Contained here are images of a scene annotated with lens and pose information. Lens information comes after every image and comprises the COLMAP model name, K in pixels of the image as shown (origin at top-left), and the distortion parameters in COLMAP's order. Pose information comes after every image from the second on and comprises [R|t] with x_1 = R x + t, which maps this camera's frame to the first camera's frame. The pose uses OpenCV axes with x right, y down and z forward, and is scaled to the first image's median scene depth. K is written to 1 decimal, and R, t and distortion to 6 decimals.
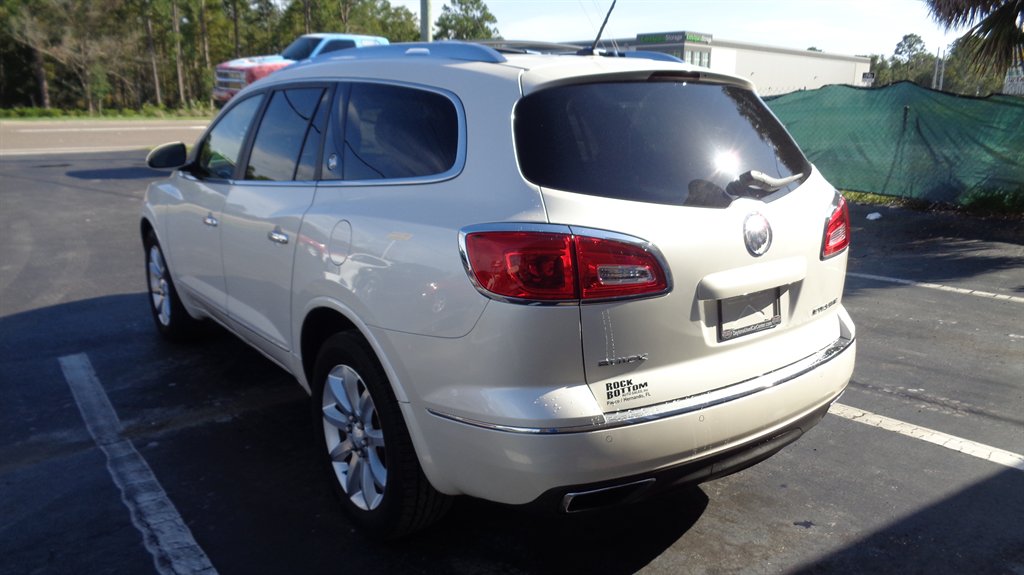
lens RADIAL K [[788.8, 0, 512.0], [0, 788.8, 287.5], [0, 0, 1]] dist [-0.009020, -0.002440]
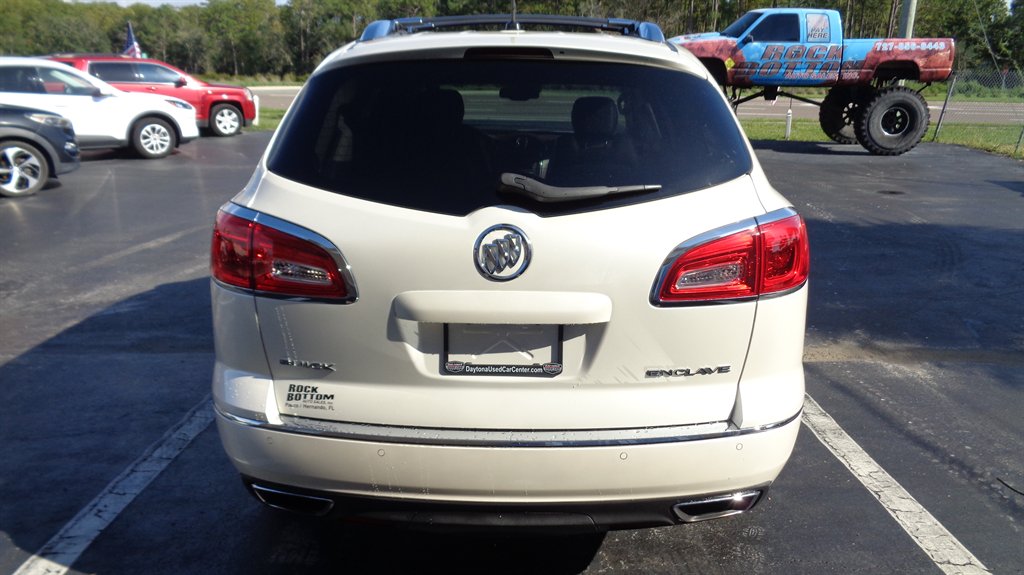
lens RADIAL K [[788.8, 0, 512.0], [0, 788.8, 287.5], [0, 0, 1]] dist [-0.009020, -0.002440]
pose [[0.787232, 0.168384, -0.593223, 0.854720], [-0.152274, 0.985287, 0.077596, -0.103980], [0.597561, 0.029247, 0.801290, 0.393816]]
